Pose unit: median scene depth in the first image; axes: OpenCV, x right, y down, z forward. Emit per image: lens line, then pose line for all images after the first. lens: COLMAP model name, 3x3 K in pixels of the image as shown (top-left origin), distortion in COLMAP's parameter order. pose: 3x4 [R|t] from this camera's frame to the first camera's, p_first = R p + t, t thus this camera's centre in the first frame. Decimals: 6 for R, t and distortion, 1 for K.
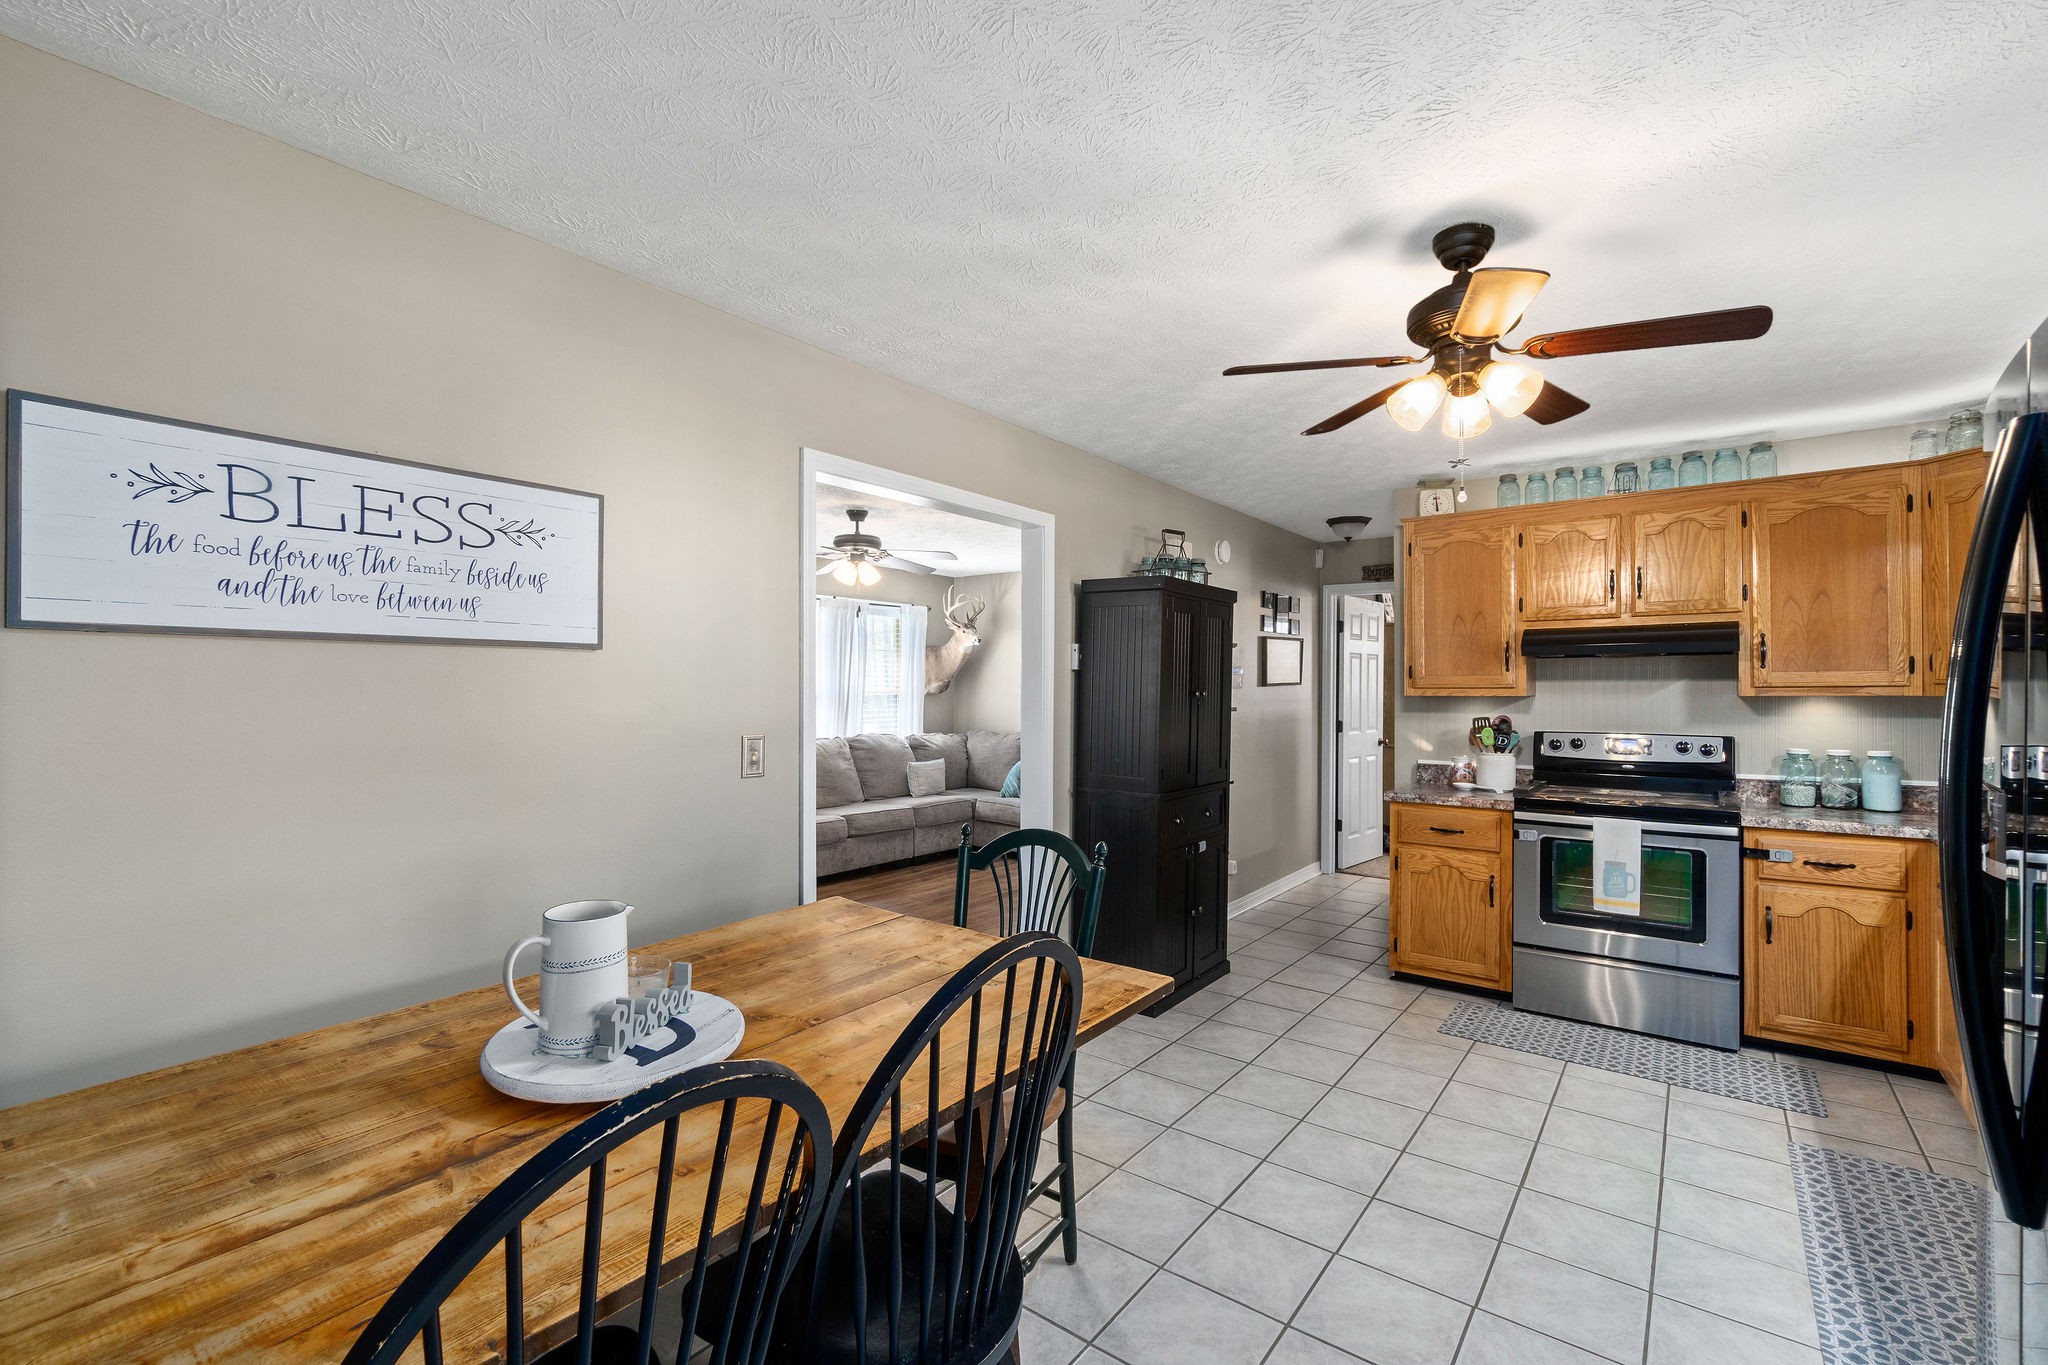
lens RADIAL K [[901.9, 0, 1018.9], [0, 901.9, 686.8], [0, 0, 1]] dist [0.000114, 0.000613]
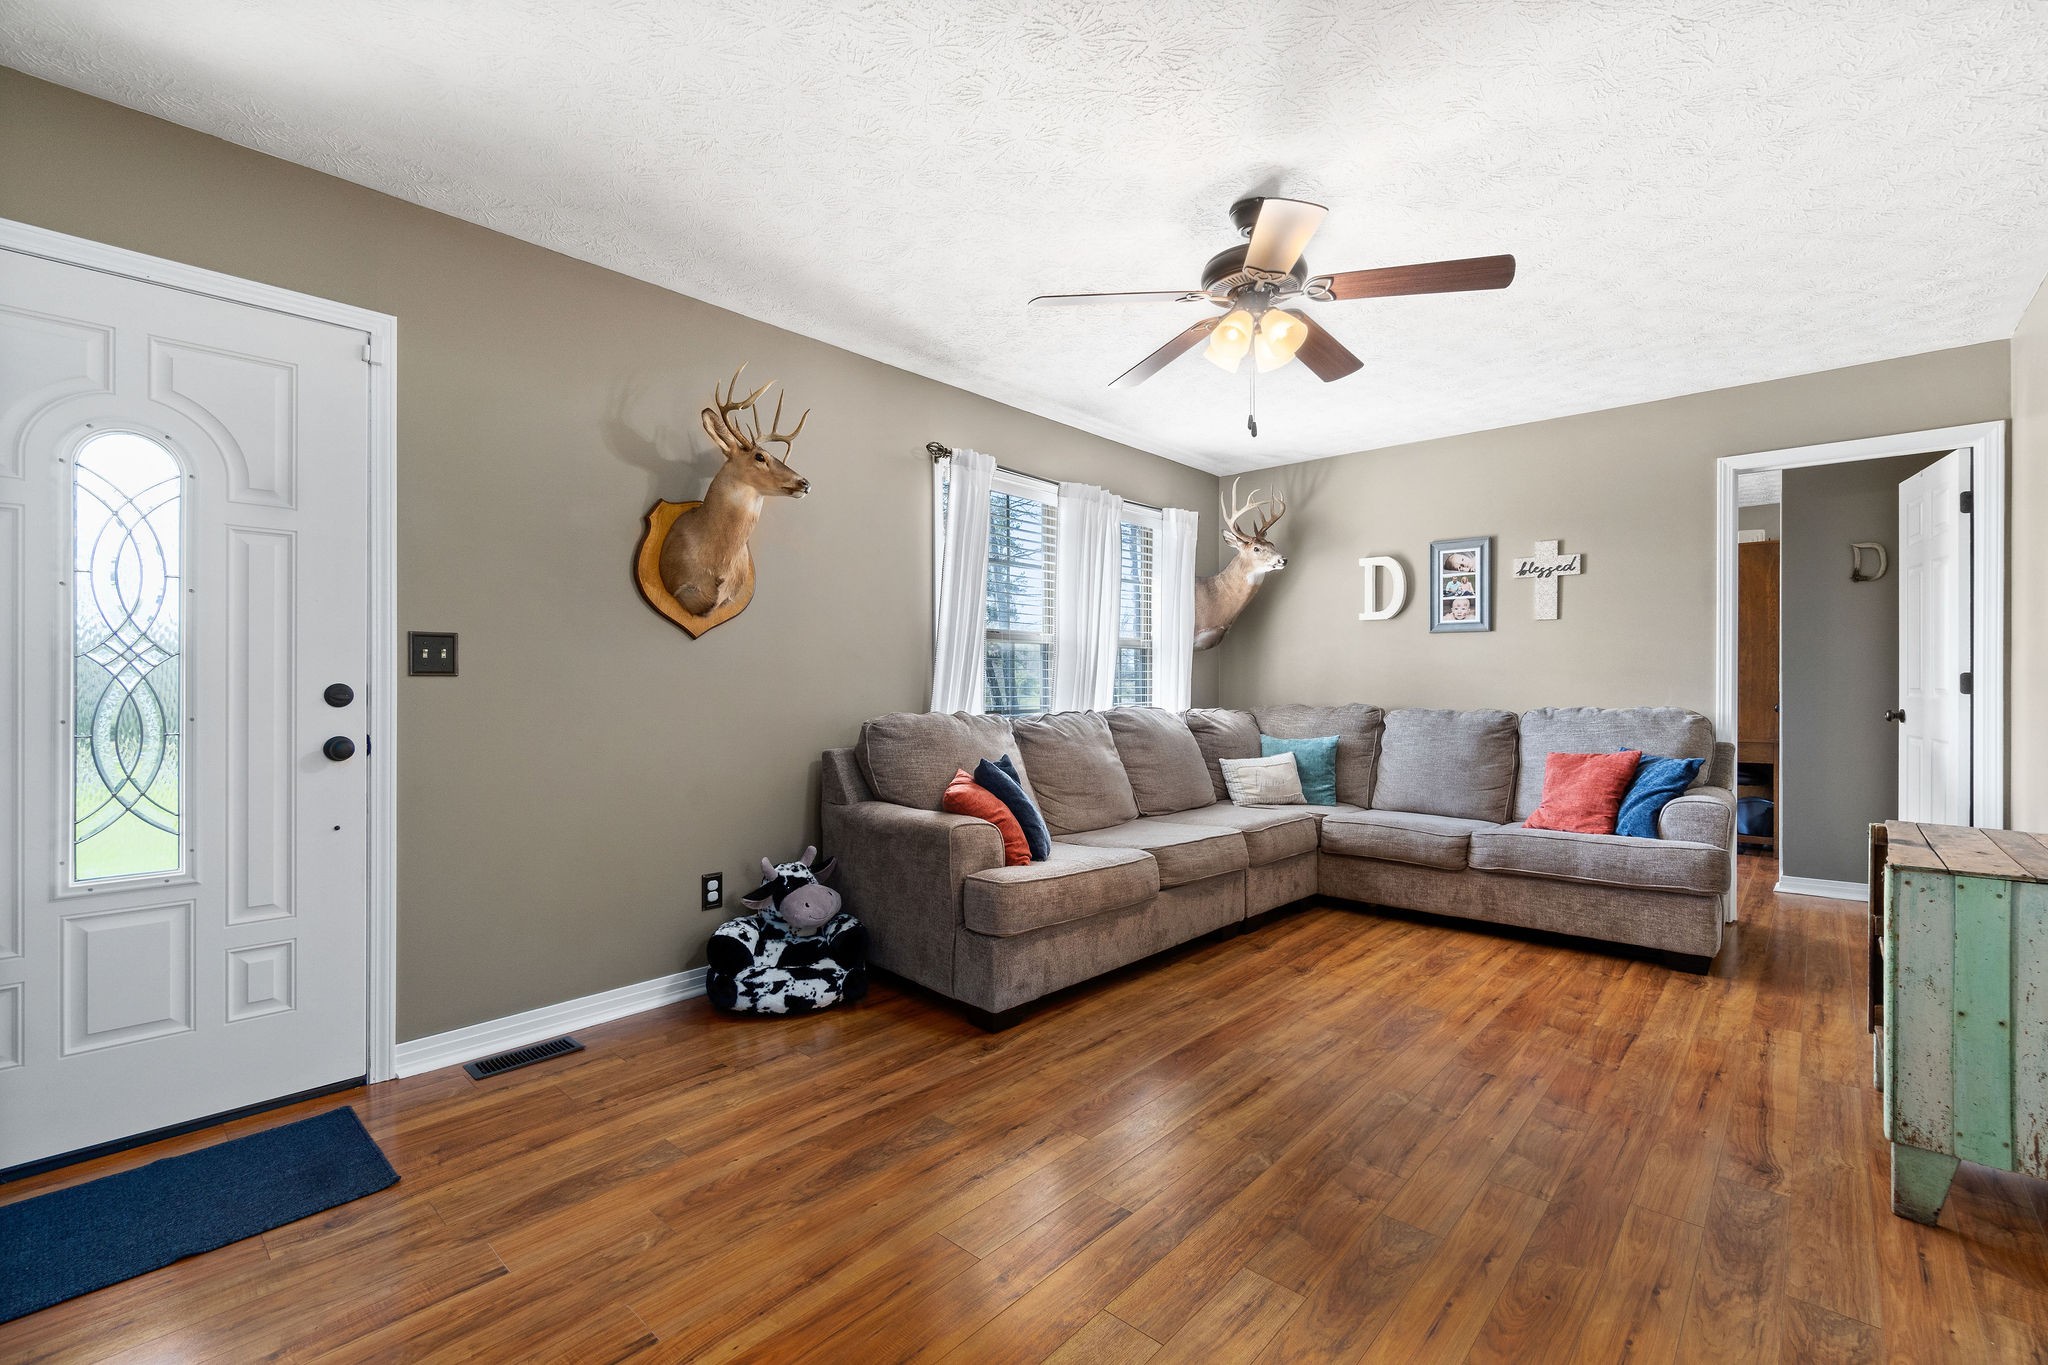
lens RADIAL K [[888.4, 0, 1019.2], [0, 888.4, 684.8], [0, 0, 1]] dist [-0.002819, 0.000347]
pose [[0.996210, -0.003804, -0.086897, -0.367458], [0.003879, 0.999992, 0.000696, 0.071268], [0.086894, -0.001030, 0.996217, 0.756582]]
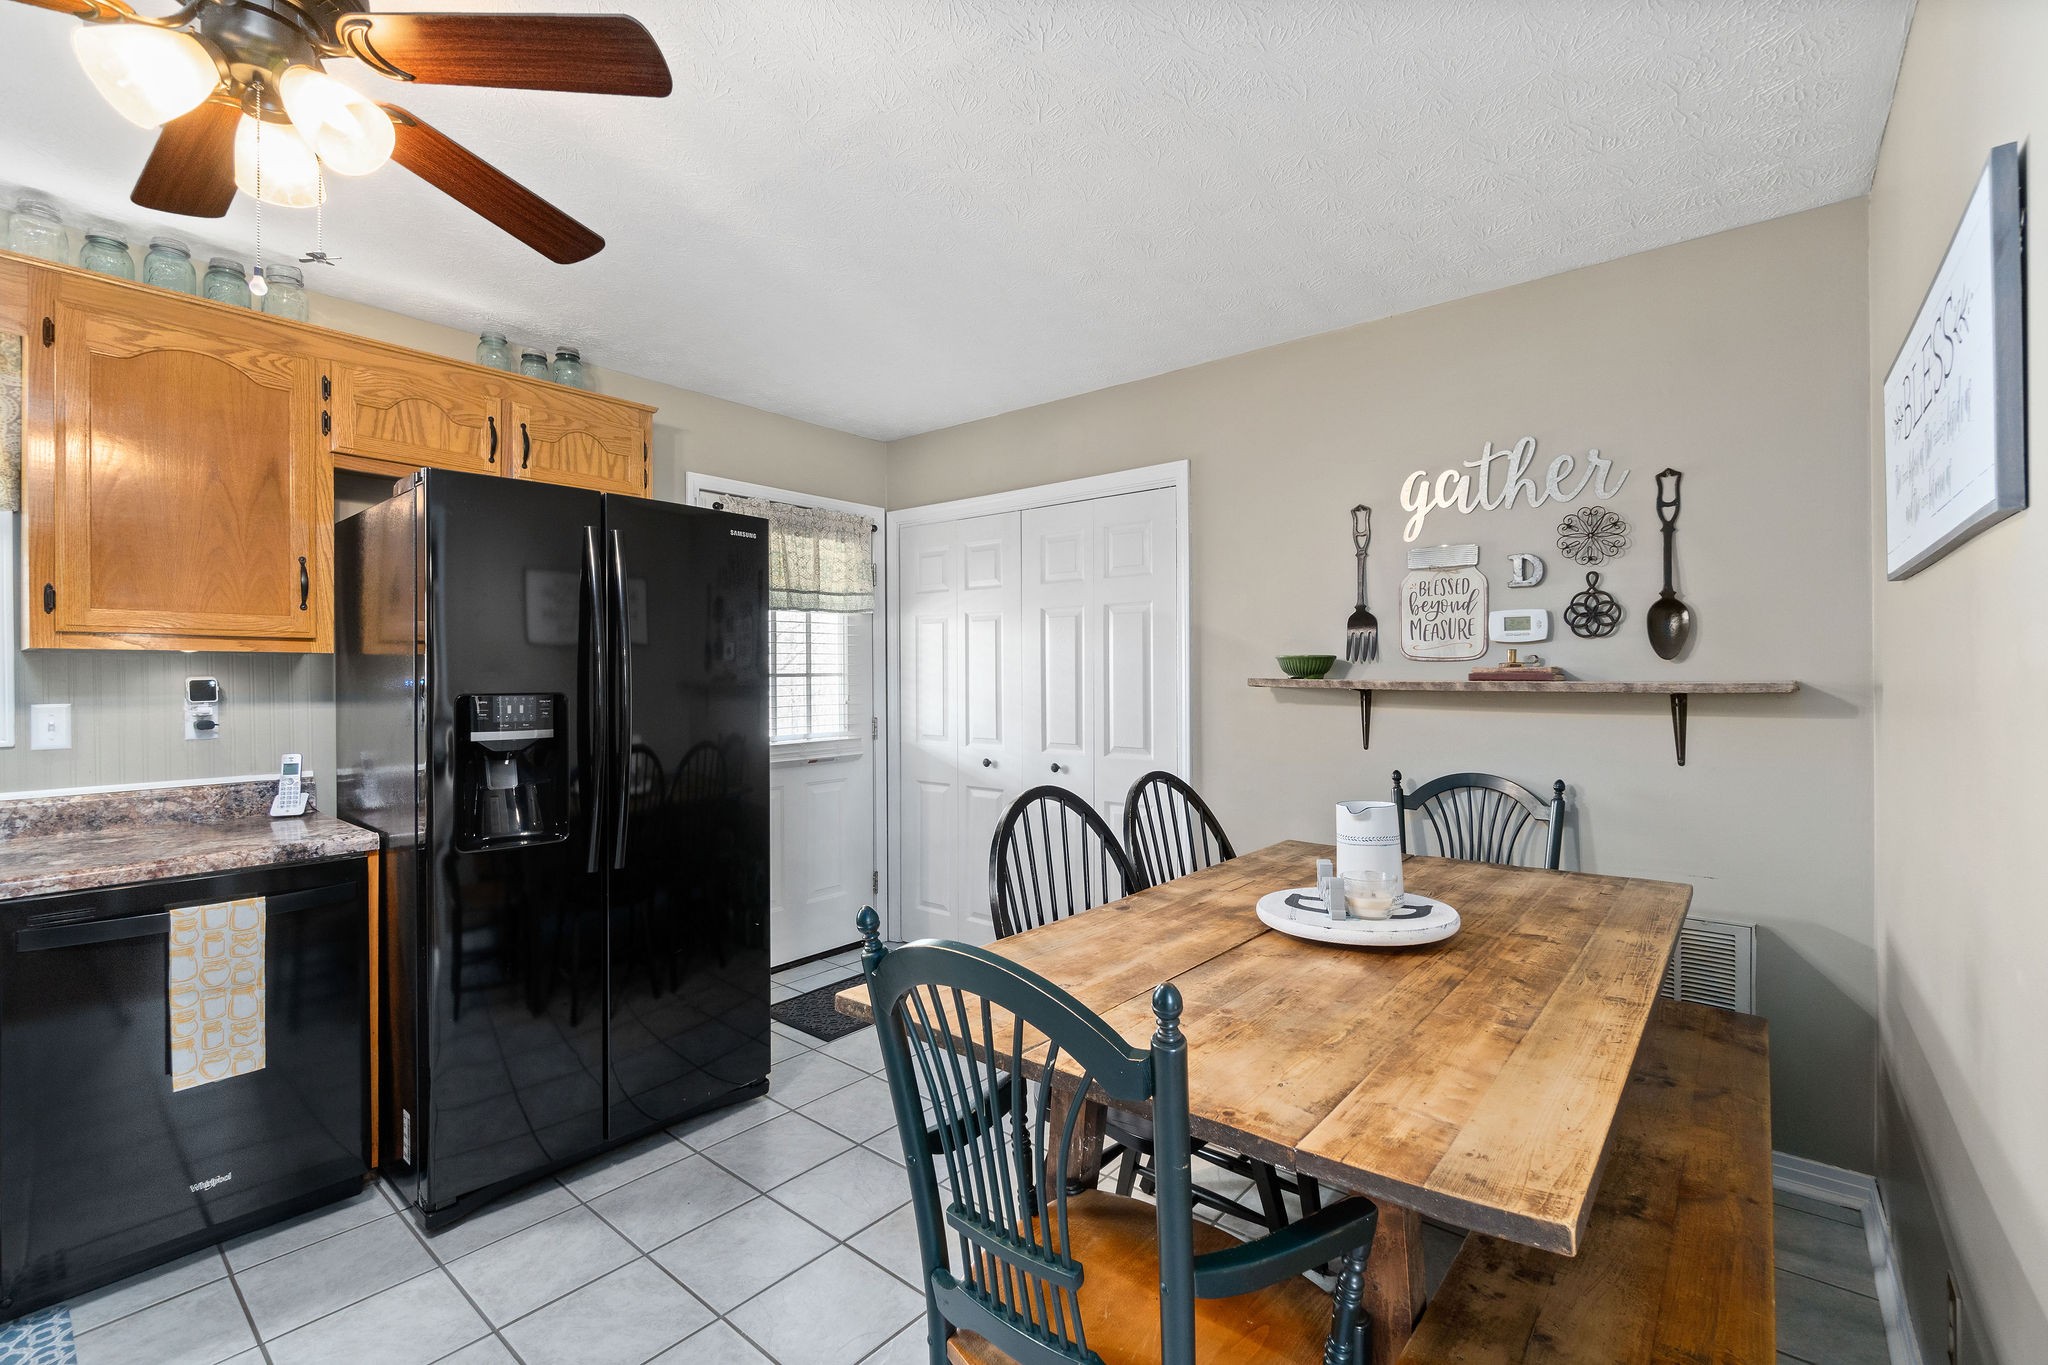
lens RADIAL K [[888.4, 0, 1015.6], [0, 888.4, 675.9], [0, 0, 1]] dist [-0.003230, -0.000025]
pose [[-0.998871, 0.000968, 0.047499, -0.011178], [0.001063, 0.999997, 0.001974, 0.021301], [-0.047497, 0.002022, -0.998869, 0.847877]]
